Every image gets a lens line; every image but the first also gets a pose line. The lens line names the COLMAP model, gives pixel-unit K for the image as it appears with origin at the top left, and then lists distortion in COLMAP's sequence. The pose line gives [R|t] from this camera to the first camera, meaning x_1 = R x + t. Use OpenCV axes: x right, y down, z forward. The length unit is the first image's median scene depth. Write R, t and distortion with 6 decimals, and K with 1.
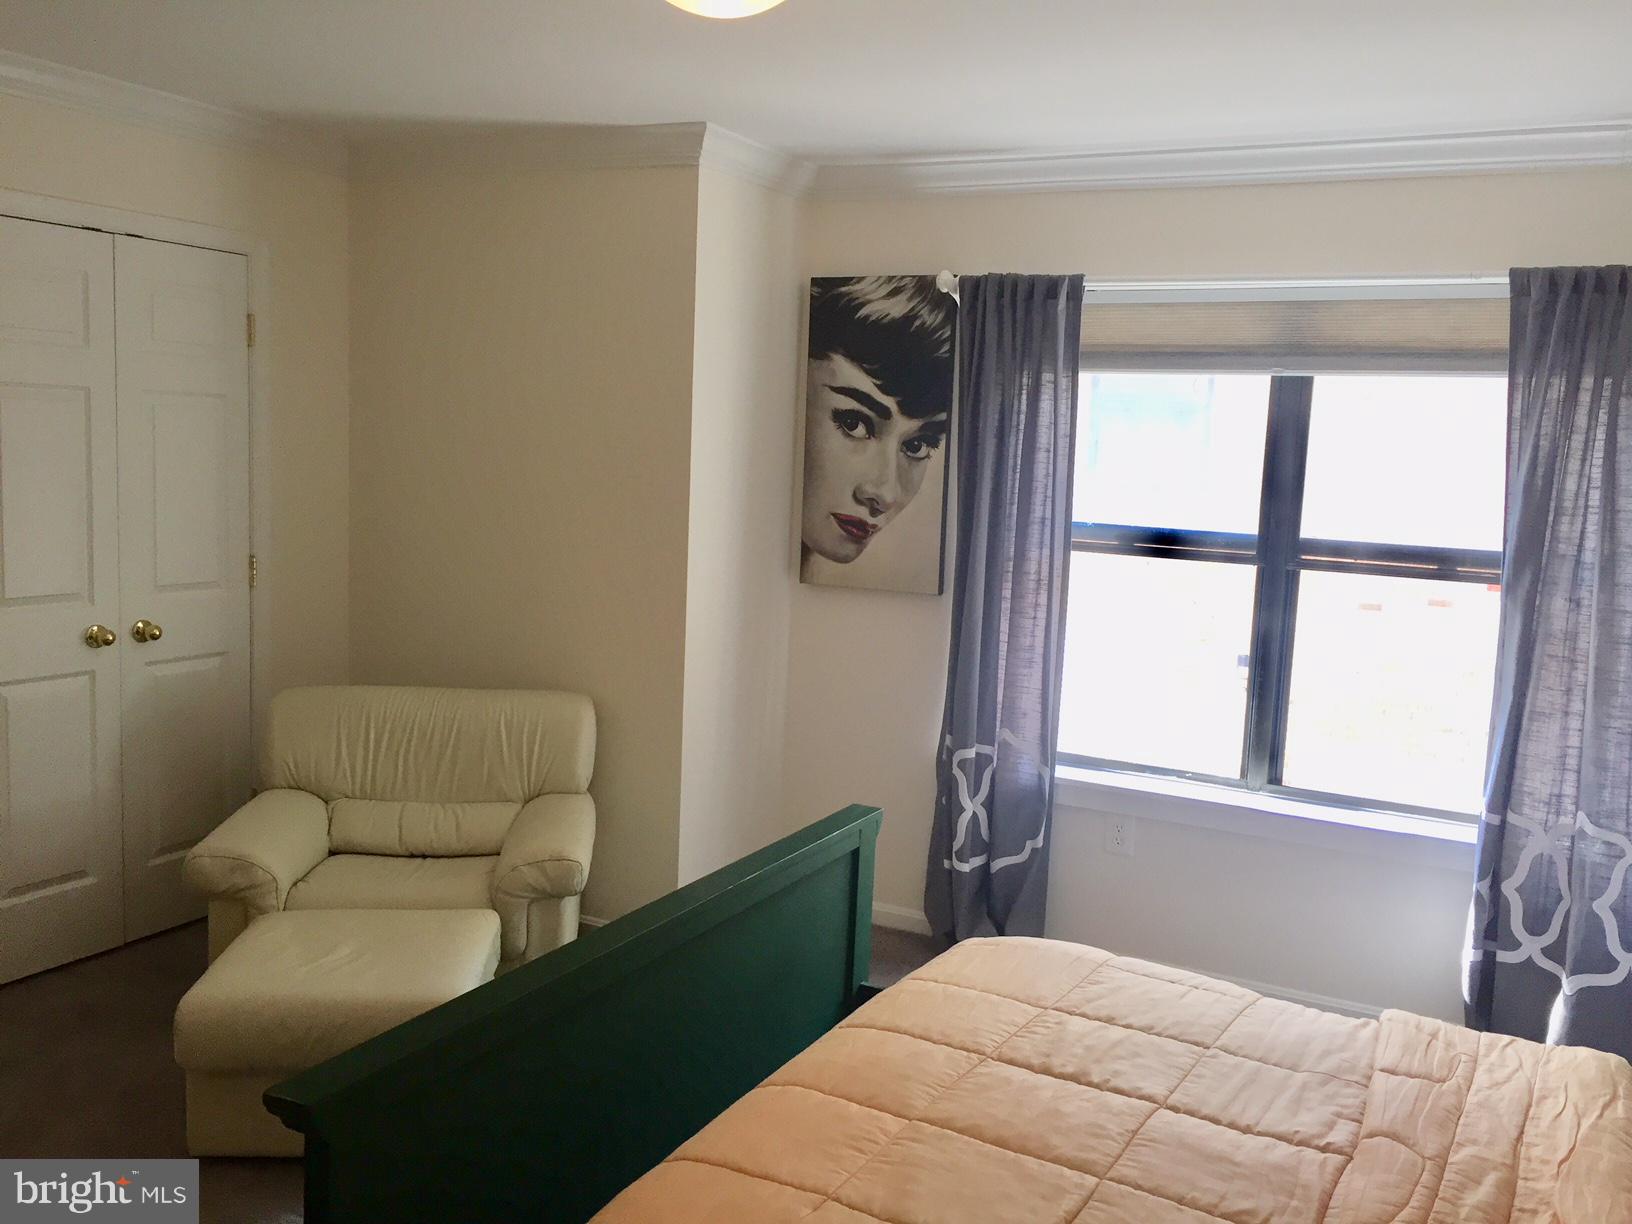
lens RADIAL K [[1407.3, 0, 817.9], [0, 1407.3, 604.8], [0, 0, 1]] dist [0.060160, -0.065374]
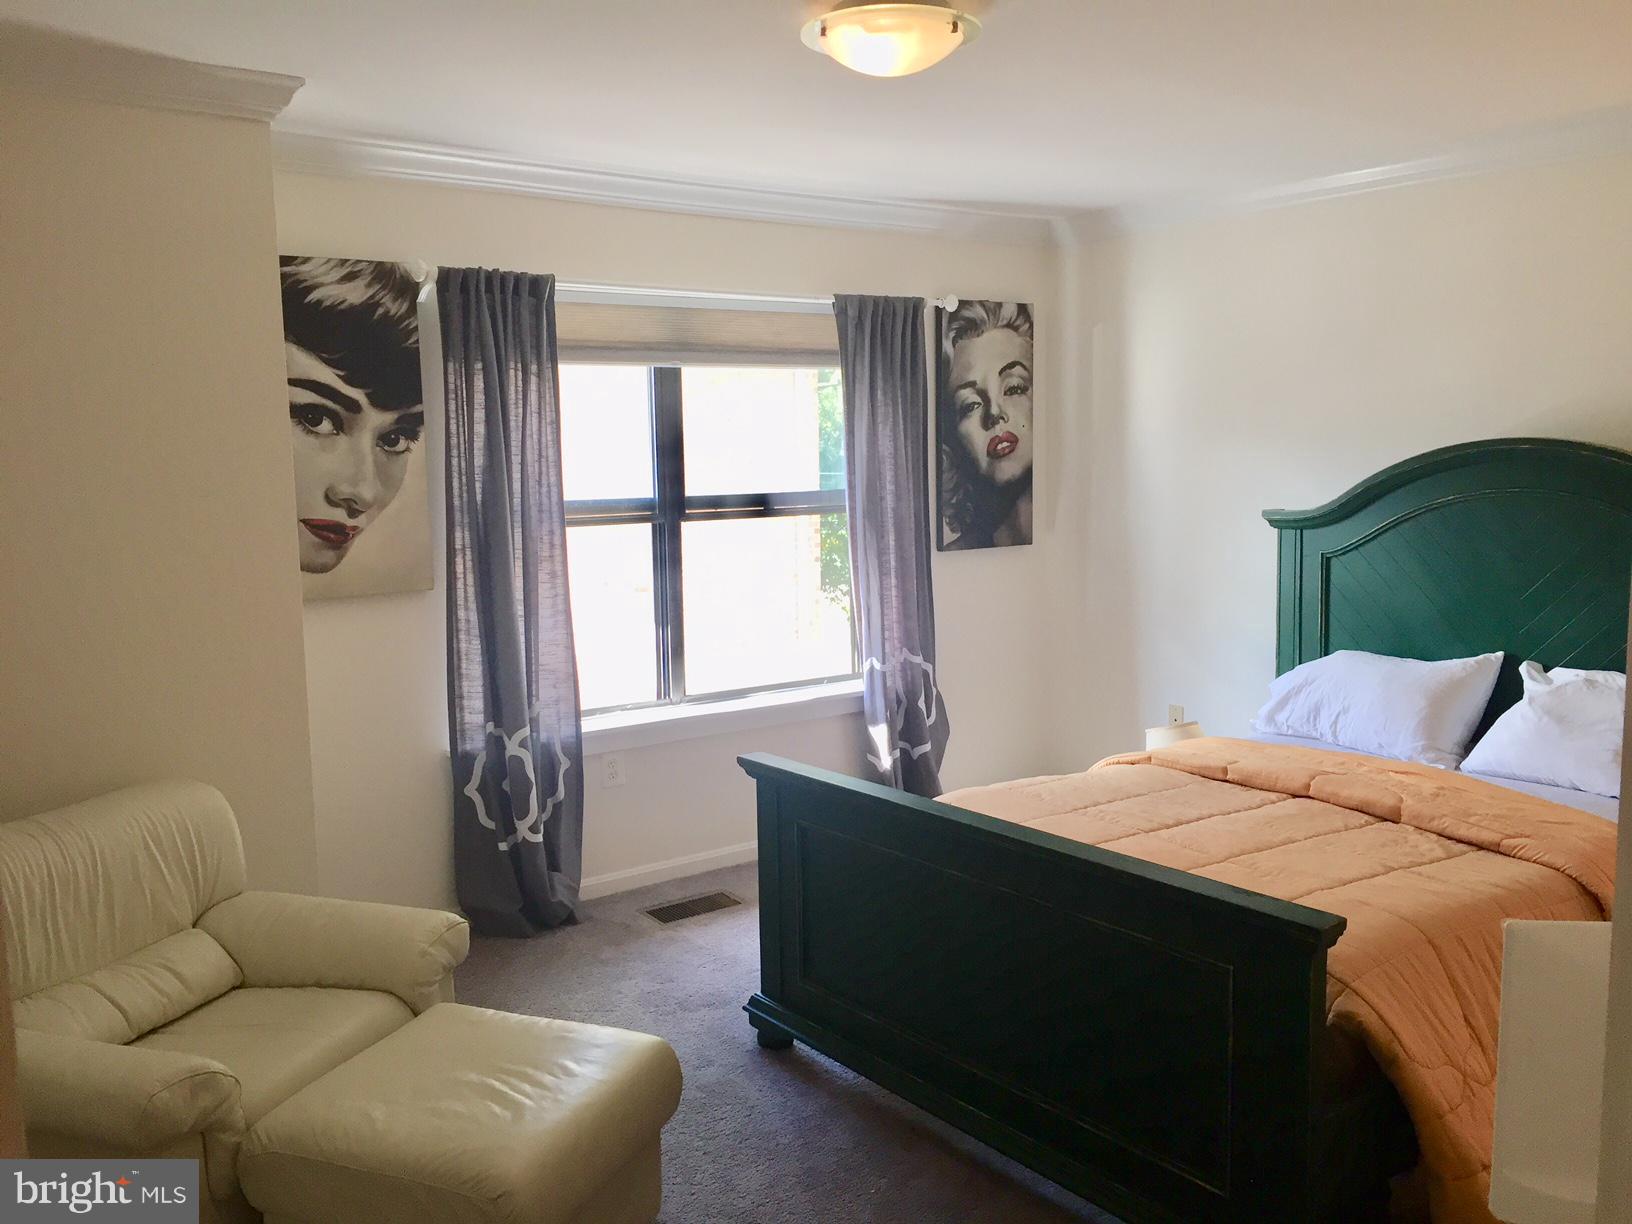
lens RADIAL K [[1407.3, 0, 814.7], [0, 1407.3, 619.8], [0, 0, 1]] dist [0.060160, -0.065374]
pose [[0.442196, -0.166167, 0.881391, -0.681896], [0.136314, 0.983724, 0.117071, -0.066023], [-0.886499, 0.068378, 0.457650, 0.311982]]
